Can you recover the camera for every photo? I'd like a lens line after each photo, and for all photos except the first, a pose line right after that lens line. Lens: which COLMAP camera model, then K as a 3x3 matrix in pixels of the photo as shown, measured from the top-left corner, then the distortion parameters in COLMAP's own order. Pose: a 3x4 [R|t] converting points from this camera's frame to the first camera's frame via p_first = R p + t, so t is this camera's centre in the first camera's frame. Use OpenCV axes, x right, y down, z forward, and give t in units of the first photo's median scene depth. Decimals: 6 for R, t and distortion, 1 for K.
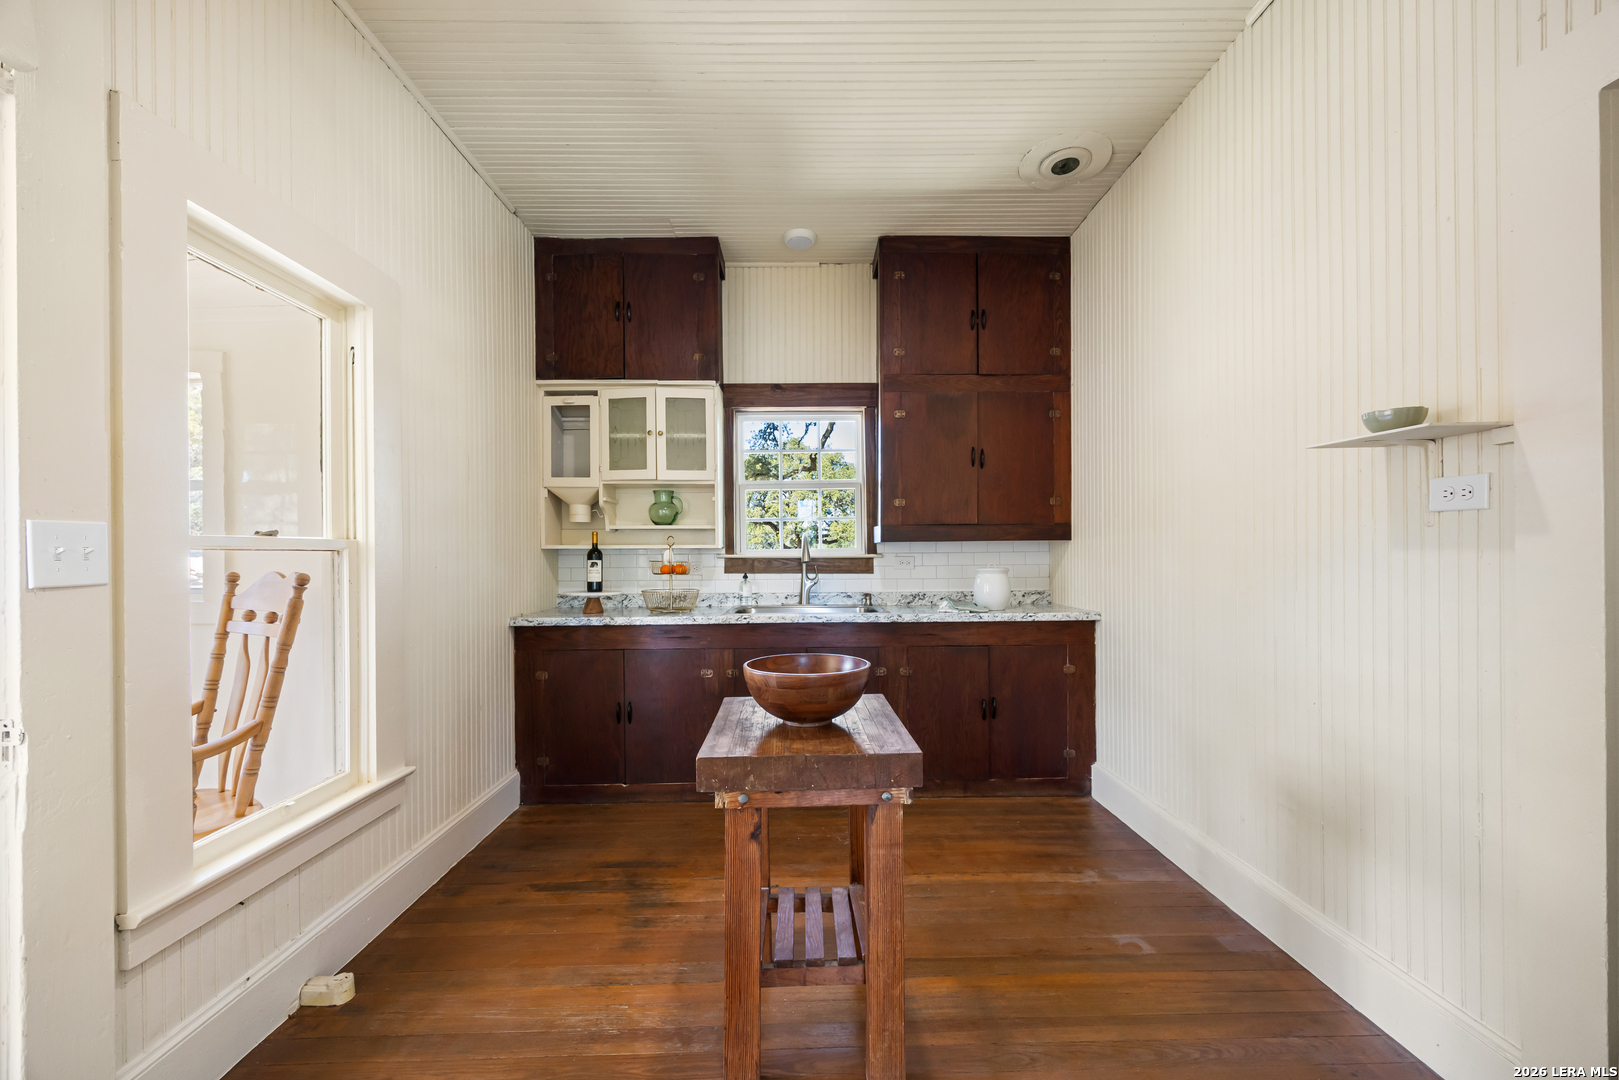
lens RADIAL K [[633.7, 0, 802.5], [0, 633.7, 551.5], [0, 0, 1]] dist [-0.000407, 0.000467]
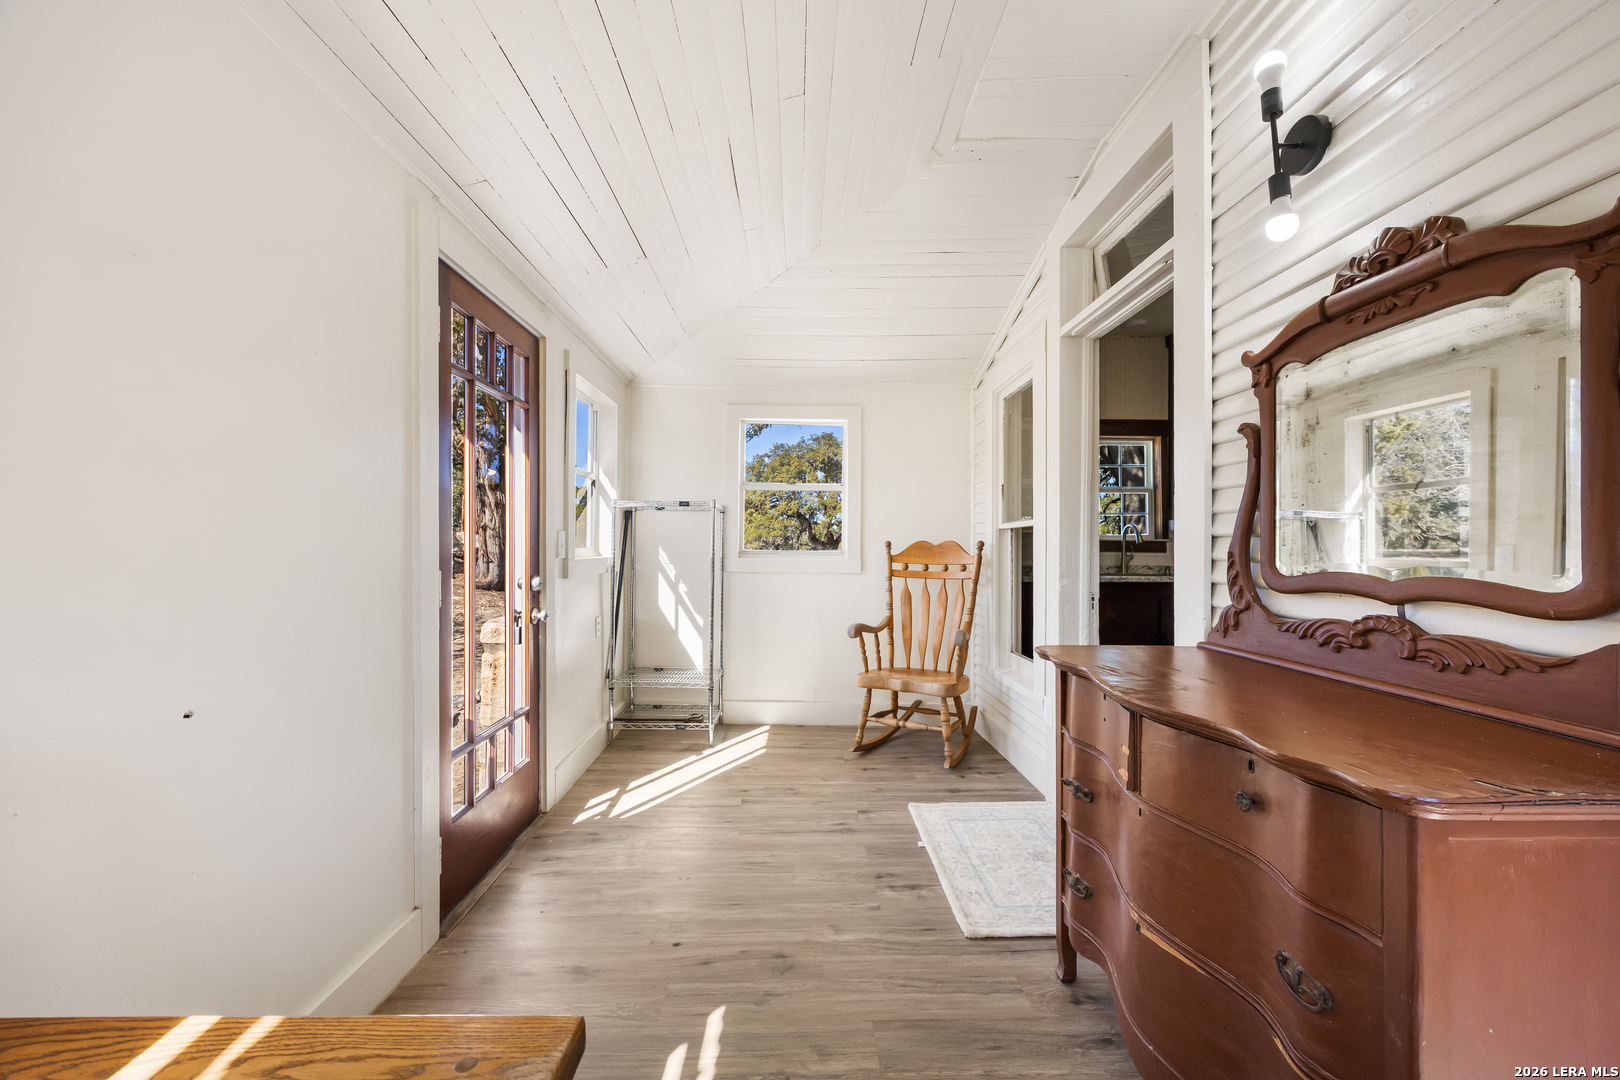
lens RADIAL K [[634.1, 0, 810.9], [0, 634.1, 548.9], [0, 0, 1]] dist [-0.000407, 0.000467]
pose [[0.999950, 0.008000, 0.006006, -0.759708], [-0.007995, 0.999968, -0.000848, 0.037112], [-0.006013, 0.000800, 0.999982, -0.457279]]
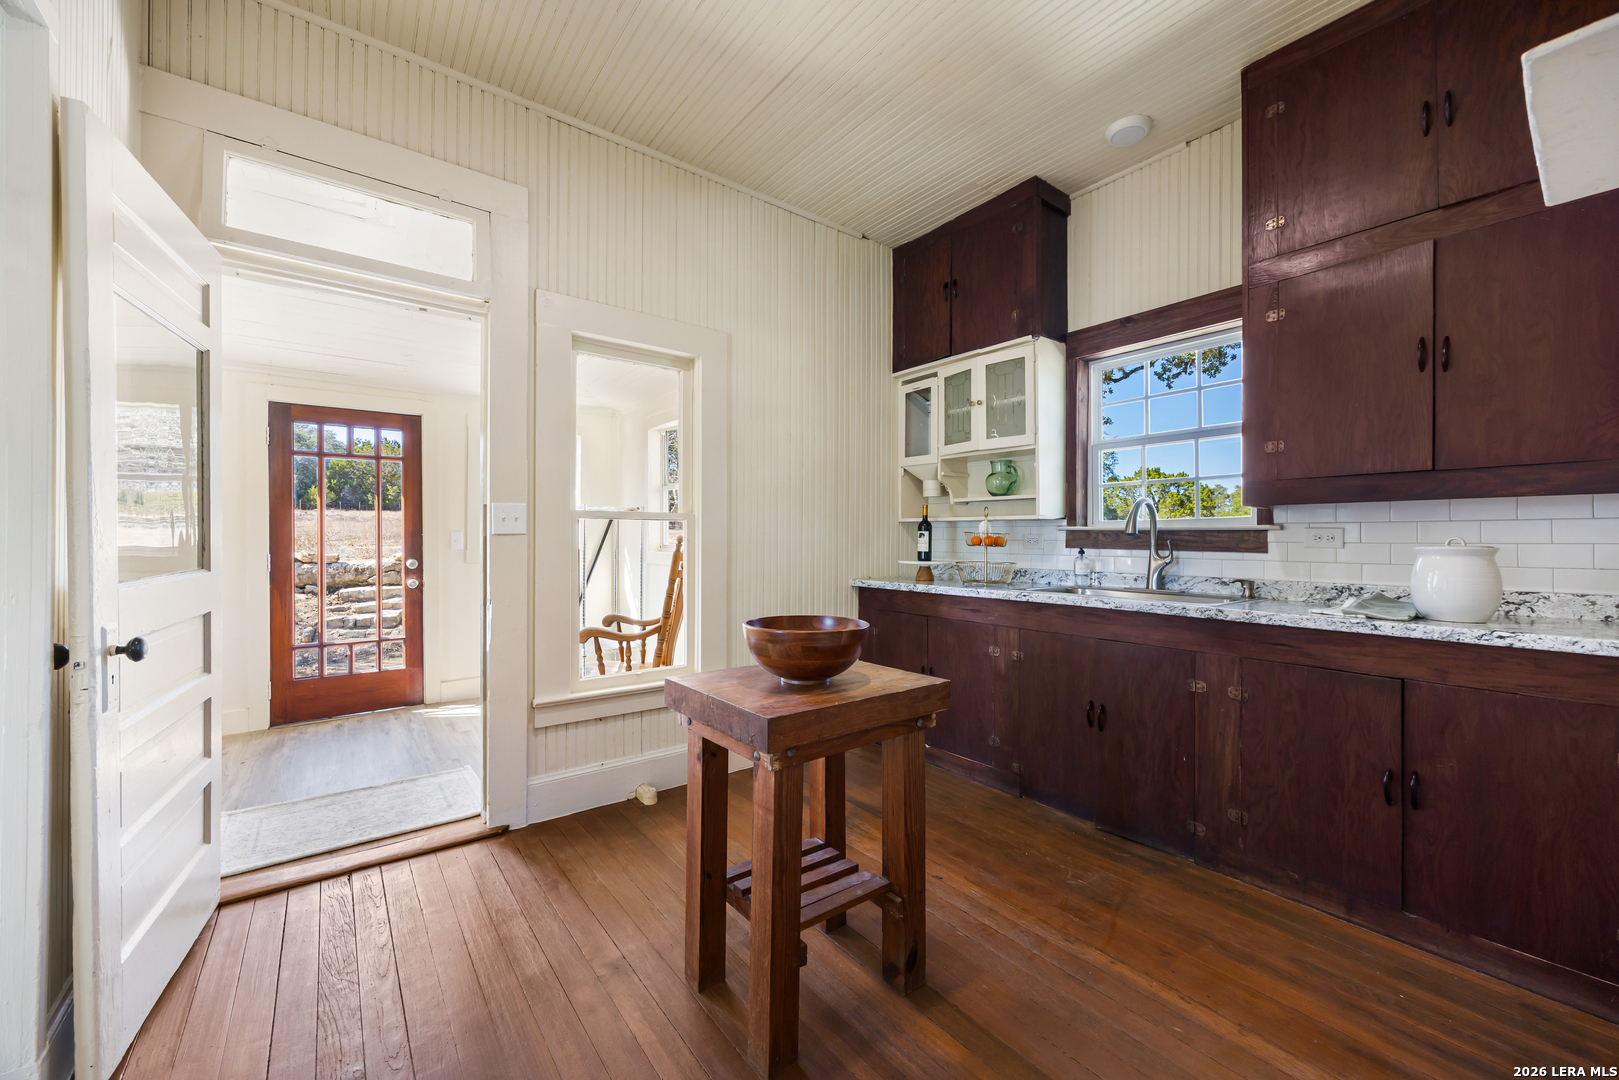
lens RADIAL K [[633.7, 0, 804.6], [0, 633.7, 531.6], [0, 0, 1]] dist [-0.000407, 0.000467]
pose [[0.584656, 0.001388, -0.811280, 0.412314], [-0.004945, 0.999986, -0.001853, 0.016537], [0.811266, 0.005096, 0.584655, 0.204430]]
